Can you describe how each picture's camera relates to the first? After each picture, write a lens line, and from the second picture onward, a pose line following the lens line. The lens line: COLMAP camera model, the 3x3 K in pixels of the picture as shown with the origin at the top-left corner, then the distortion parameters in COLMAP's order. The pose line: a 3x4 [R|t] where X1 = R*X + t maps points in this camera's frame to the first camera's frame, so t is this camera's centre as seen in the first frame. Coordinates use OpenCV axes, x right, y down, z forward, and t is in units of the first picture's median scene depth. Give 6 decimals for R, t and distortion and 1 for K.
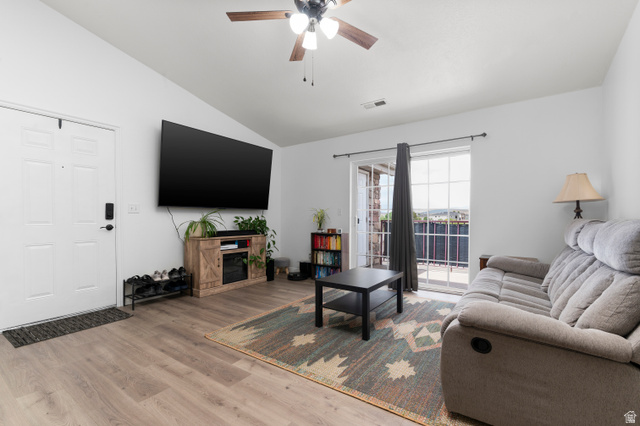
lens RADIAL K [[278.6, 0, 323.5], [0, 278.6, 221.4], [0, 0, 1]] dist [-0.000124, -0.000093]
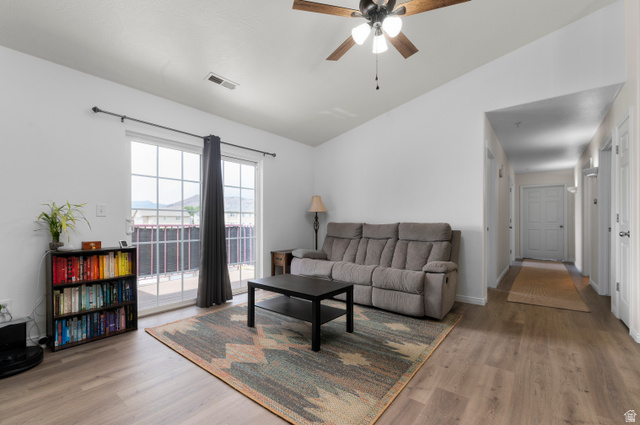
lens RADIAL K [[278.6, 0, 323.5], [0, 278.6, 220.9], [0, 0, 1]] dist [-0.000124, -0.000093]
pose [[0.072539, 0.008943, 0.997325, -0.828192], [0.013840, 0.999854, -0.009973, -0.004041], [-0.997270, 0.014526, 0.072405, 0.883498]]
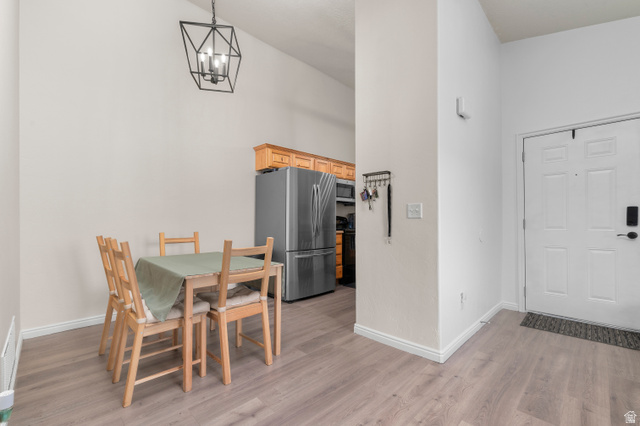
lens RADIAL K [[278.6, 0, 323.5], [0, 278.6, 221.4], [0, 0, 1]] dist [-0.000124, -0.000093]
pose [[-0.181698, 0.003170, -0.983349, 0.264418], [-0.009304, 0.999945, 0.004942, -0.018711], [0.983310, 0.010047, -0.181658, 0.278952]]
